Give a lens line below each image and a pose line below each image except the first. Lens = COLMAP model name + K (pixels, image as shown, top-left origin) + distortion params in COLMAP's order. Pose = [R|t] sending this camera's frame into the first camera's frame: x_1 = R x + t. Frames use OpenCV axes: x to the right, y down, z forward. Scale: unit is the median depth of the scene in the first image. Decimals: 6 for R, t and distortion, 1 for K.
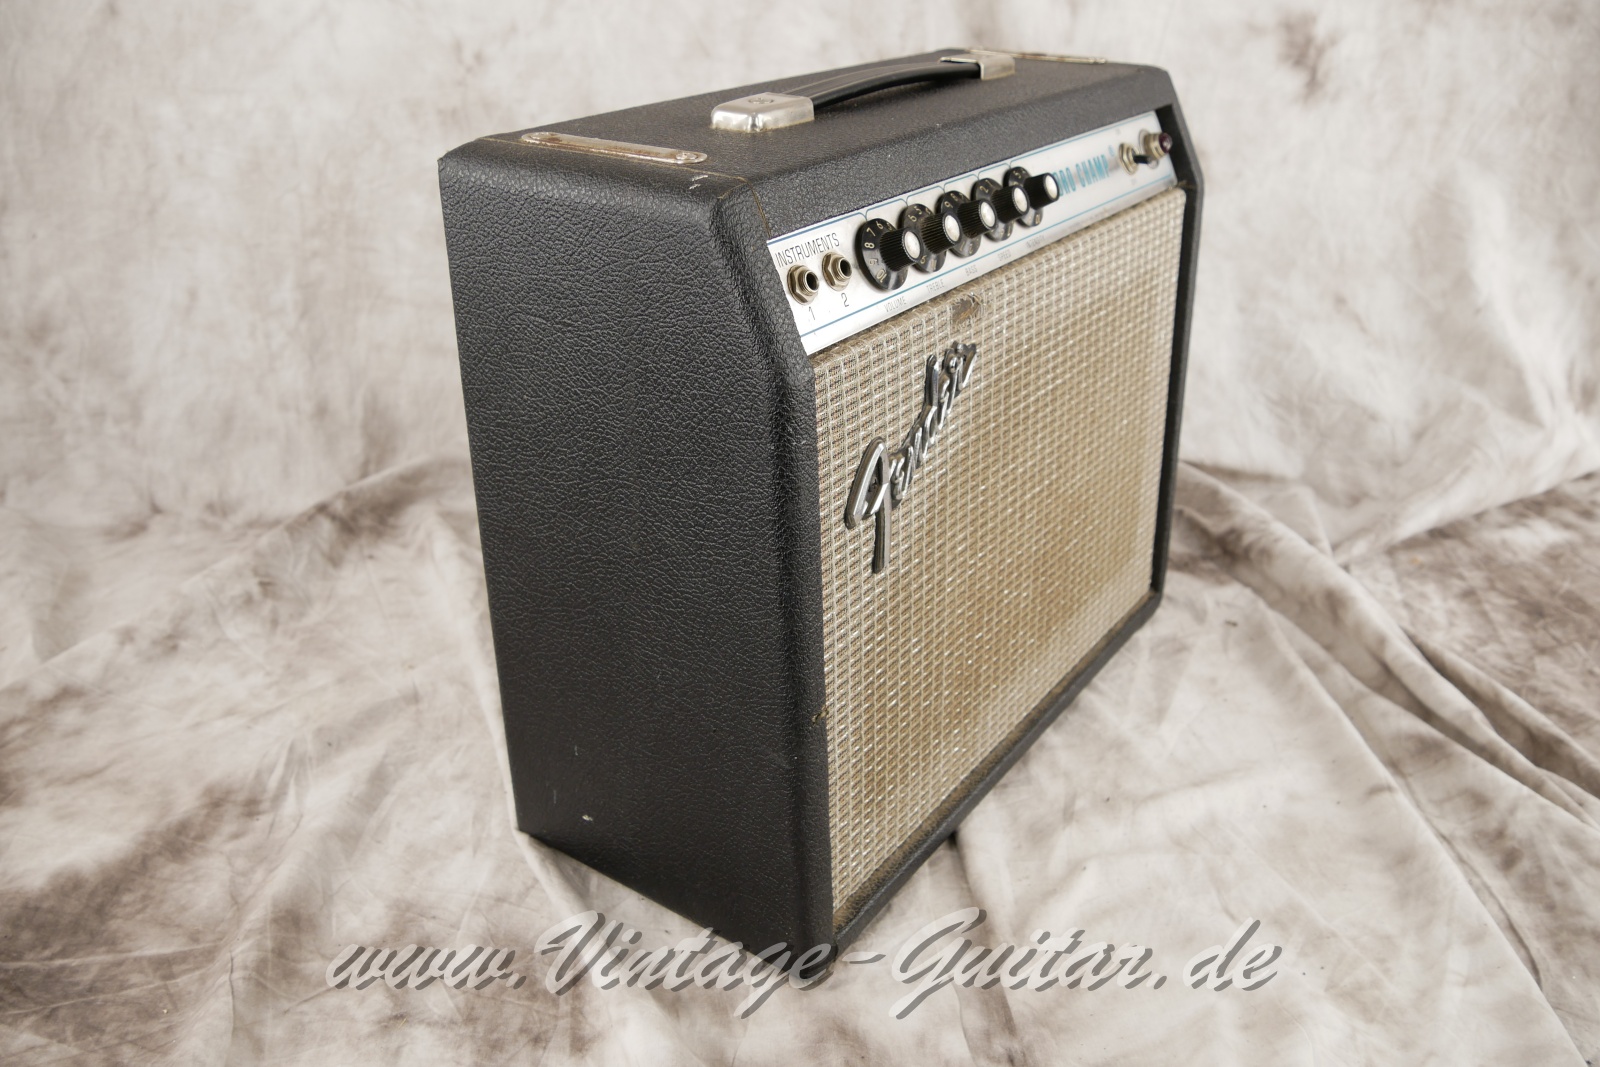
lens RADIAL K [[1413.1, 0, 804.7], [0, 1413.1, 528.2], [0, 0, 1]] dist [0.013646, -0.026362]
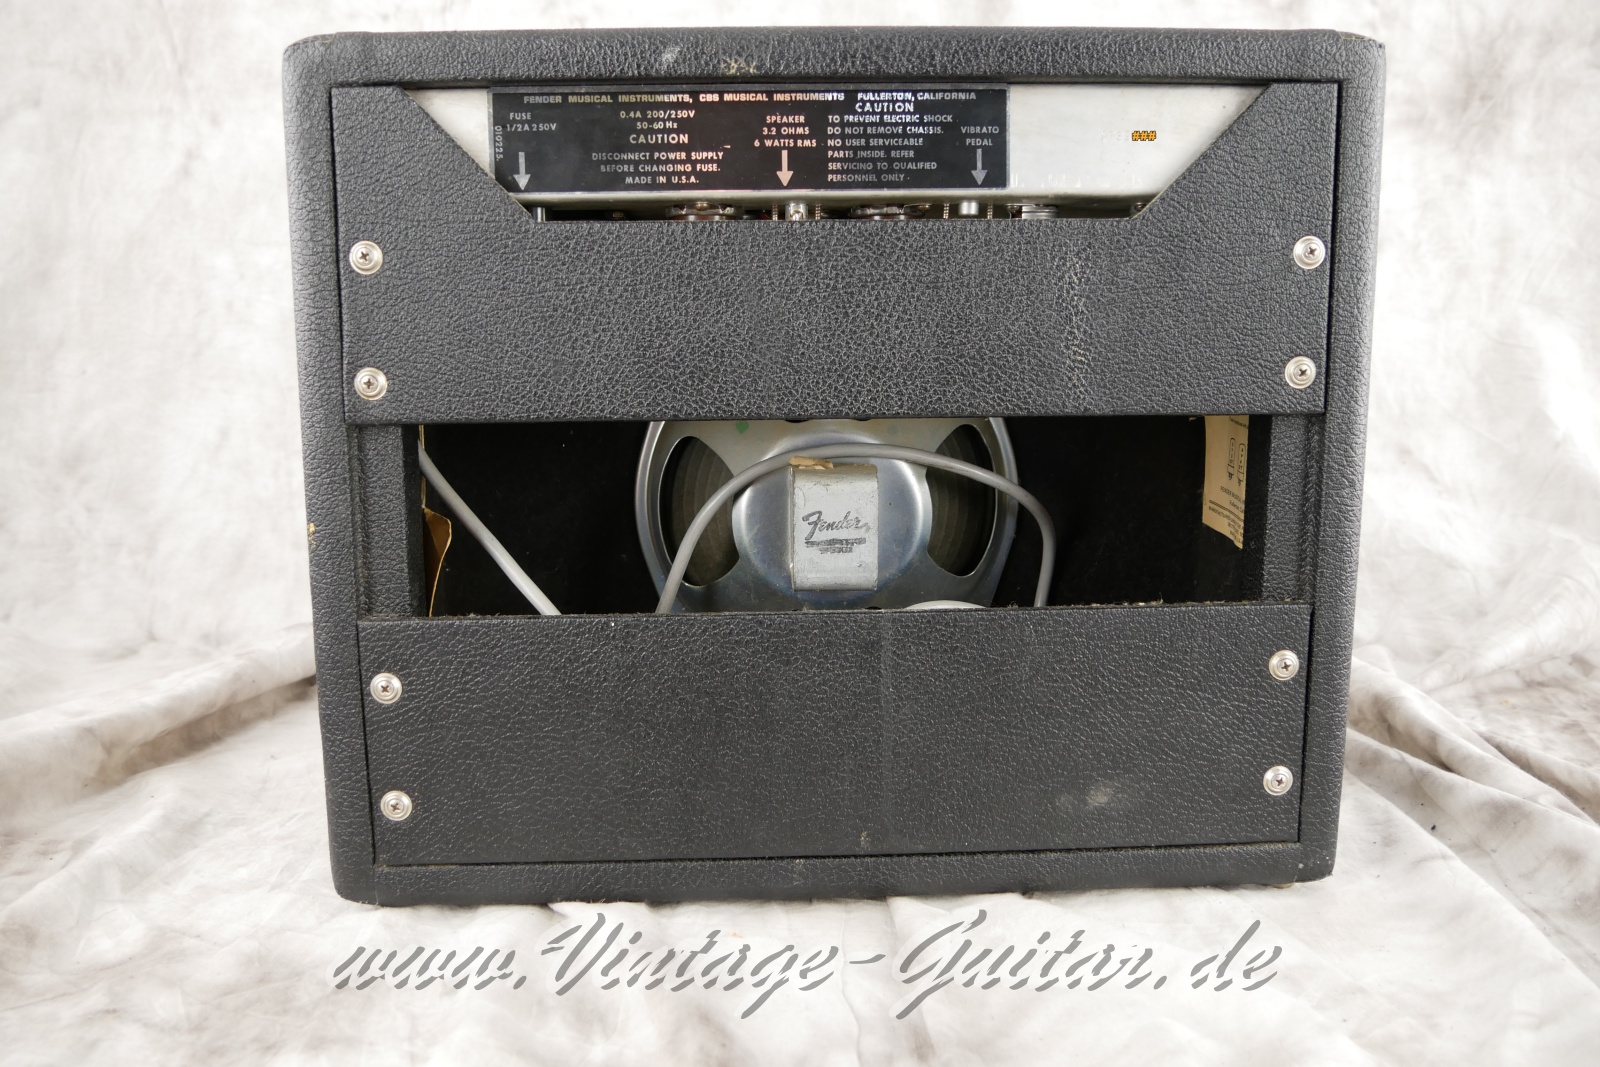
lens RADIAL K [[1413.1, 0, 802.5], [0, 1413.1, 528.8], [0, 0, 1]] dist [0.013646, -0.026362]
pose [[0.992856, 0.003432, -0.119267, 0.105322], [-0.039176, 0.953545, -0.298692, 0.191383], [0.112701, 0.301230, 0.946868, 0.102329]]
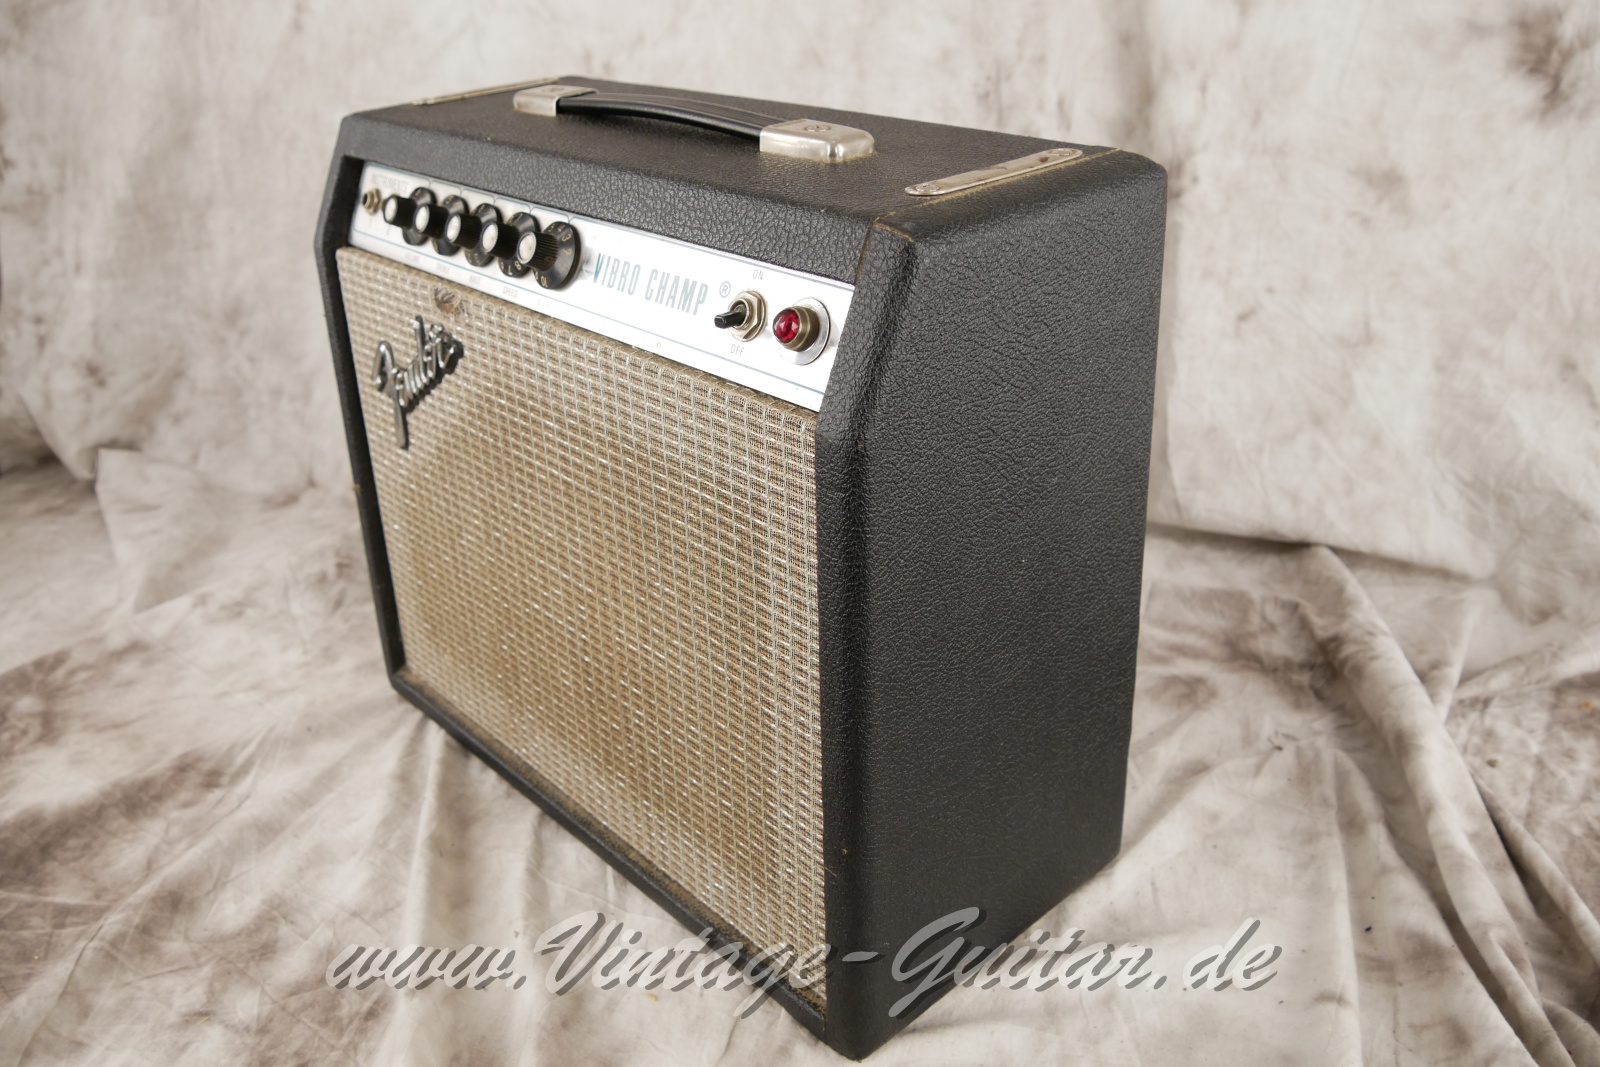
lens RADIAL K [[1413.1, 0, 800.8], [0, 1413.1, 525.6], [0, 0, 1]] dist [0.013646, -0.026362]
pose [[0.934271, 0.108177, -0.339758, 0.272041], [-0.103025, 0.994124, 0.033223, -0.056260], [0.341356, 0.003965, 0.939926, 0.103058]]
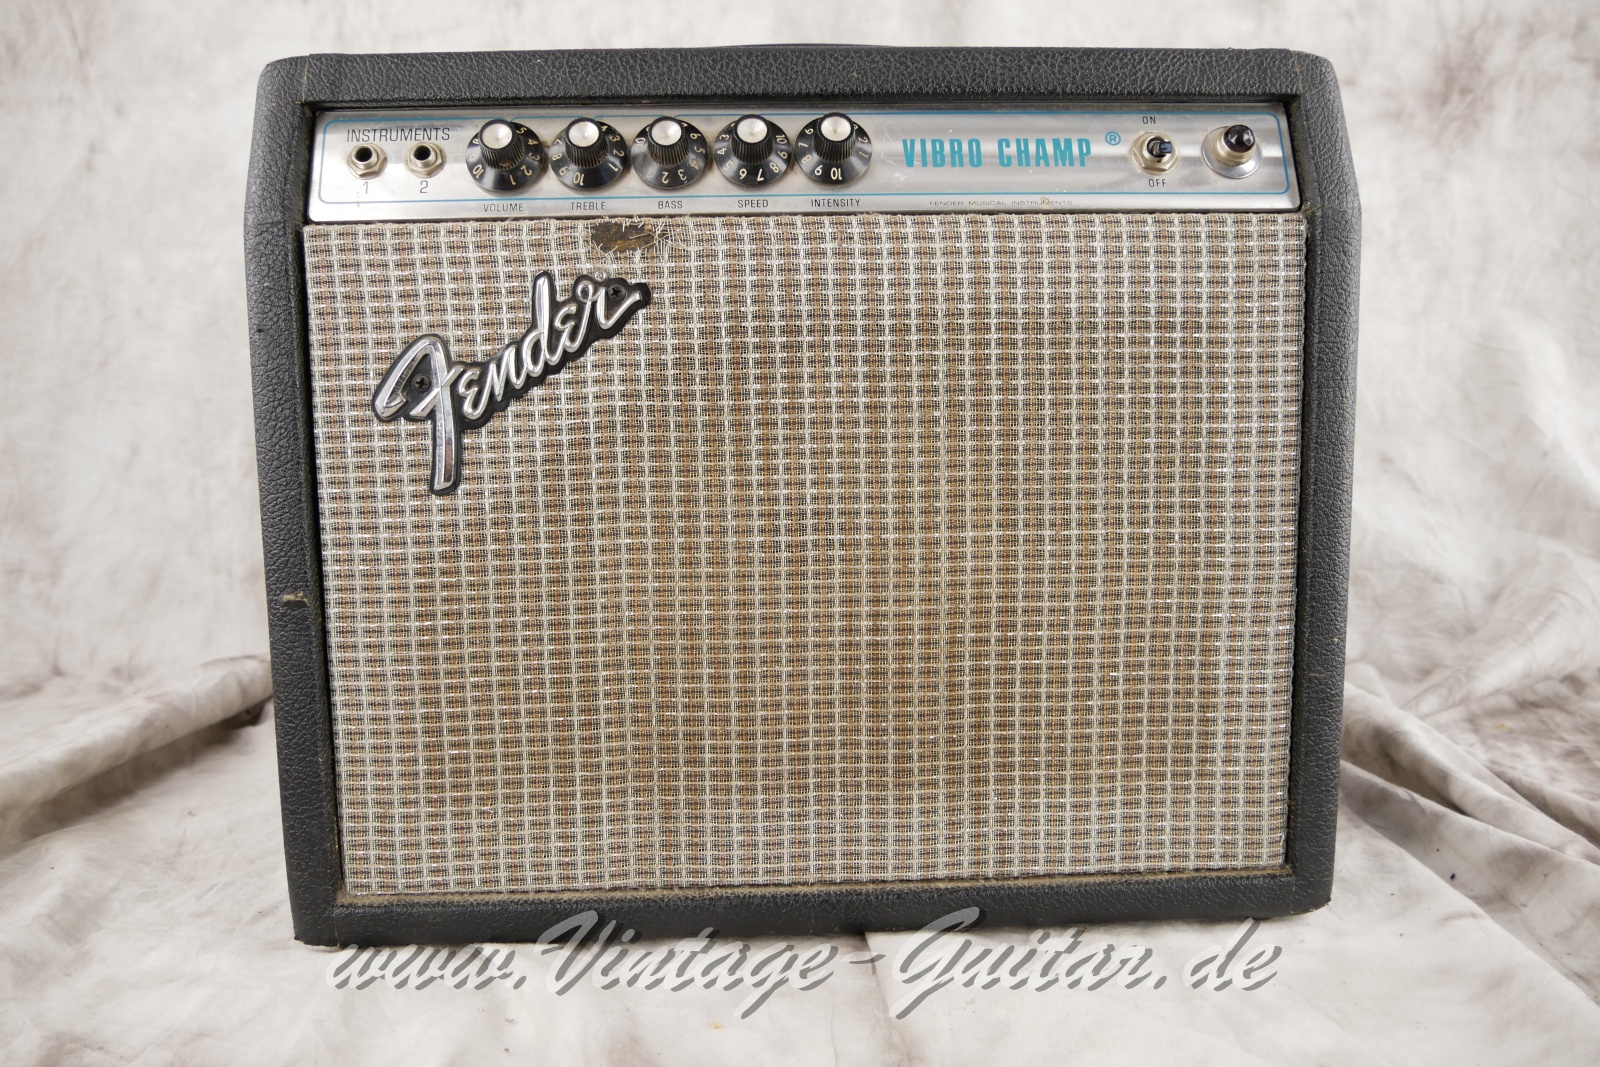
lens RADIAL K [[1413.1, 0, 799.8], [0, 1413.1, 527.7], [0, 0, 1]] dist [0.013646, -0.026362]
pose [[0.997176, -0.005445, -0.074904, 0.083029], [-0.016741, 0.956157, -0.292377, 0.156328], [0.073212, 0.292805, 0.953365, 0.147418]]
